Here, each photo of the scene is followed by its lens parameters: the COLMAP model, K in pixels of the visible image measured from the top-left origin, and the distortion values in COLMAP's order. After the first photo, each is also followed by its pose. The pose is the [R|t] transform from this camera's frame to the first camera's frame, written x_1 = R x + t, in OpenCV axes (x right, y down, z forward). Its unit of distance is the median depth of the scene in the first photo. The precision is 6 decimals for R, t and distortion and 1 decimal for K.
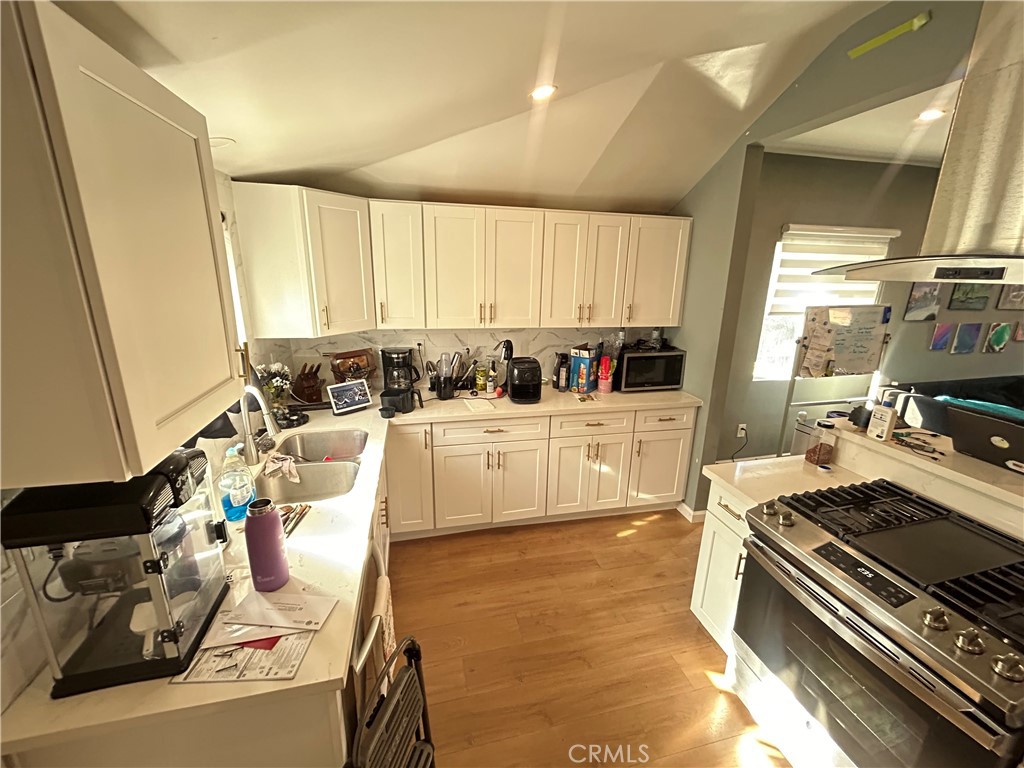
lens RADIAL K [[412.2, 0, 515.7], [0, 412.2, 384.0], [0, 0, 1]] dist [0.001090, 0.000601]
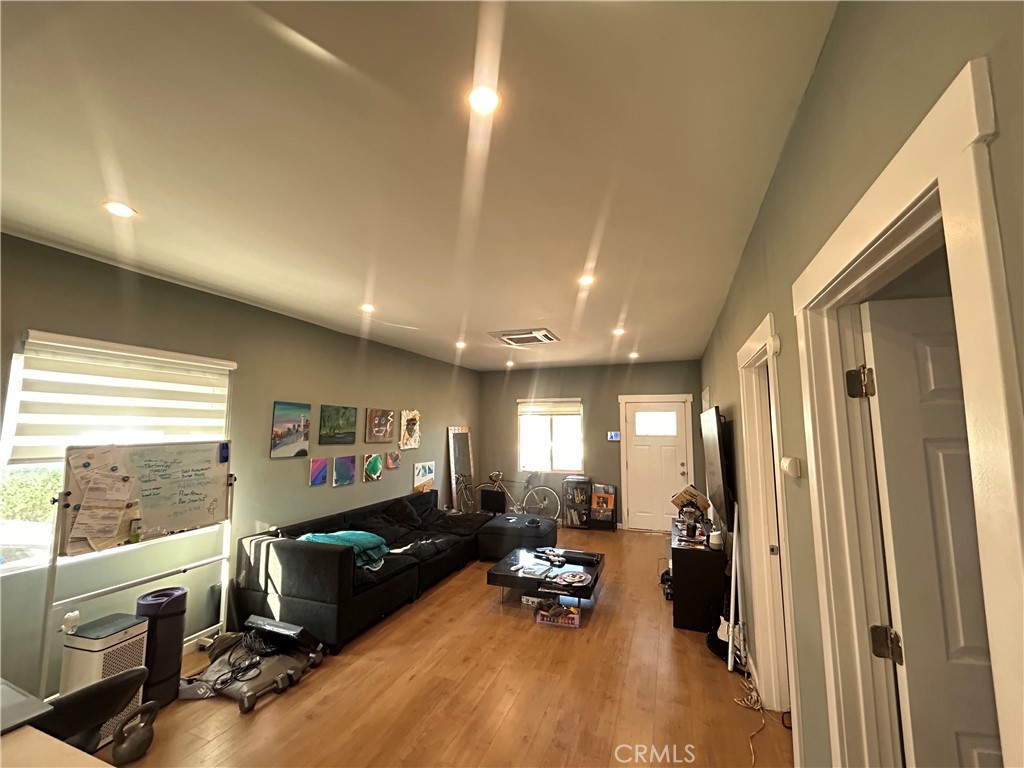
lens RADIAL K [[412.2, 0, 515.7], [0, 412.2, 384.0], [0, 0, 1]] dist [0.001090, 0.000601]
pose [[0.565307, 0.077855, 0.821198, 0.510162], [0.219234, 0.945550, -0.240564, 0.036184], [-0.795214, 0.316027, 0.517457, 0.026219]]
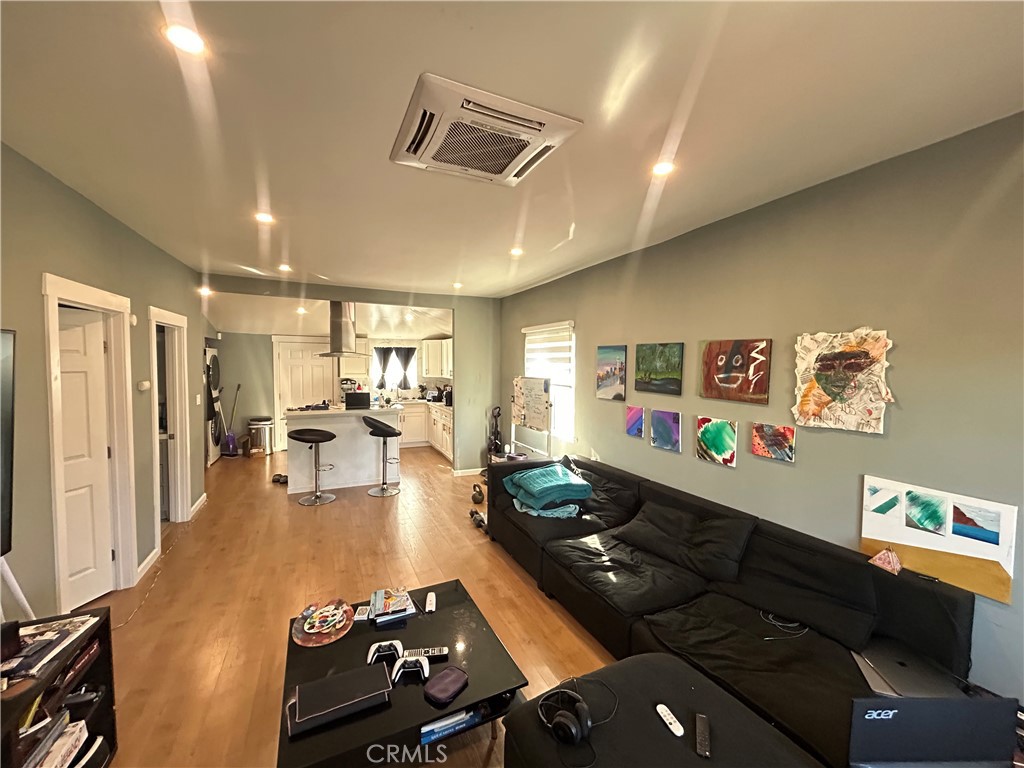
lens RADIAL K [[412.2, 0, 515.7], [0, 412.2, 384.0], [0, 0, 1]] dist [0.001090, 0.000601]
pose [[0.193715, 0.037239, -0.980351, 2.060571], [-0.259612, 0.965602, -0.014619, -0.125226], [0.946085, 0.257343, 0.196720, 0.631923]]
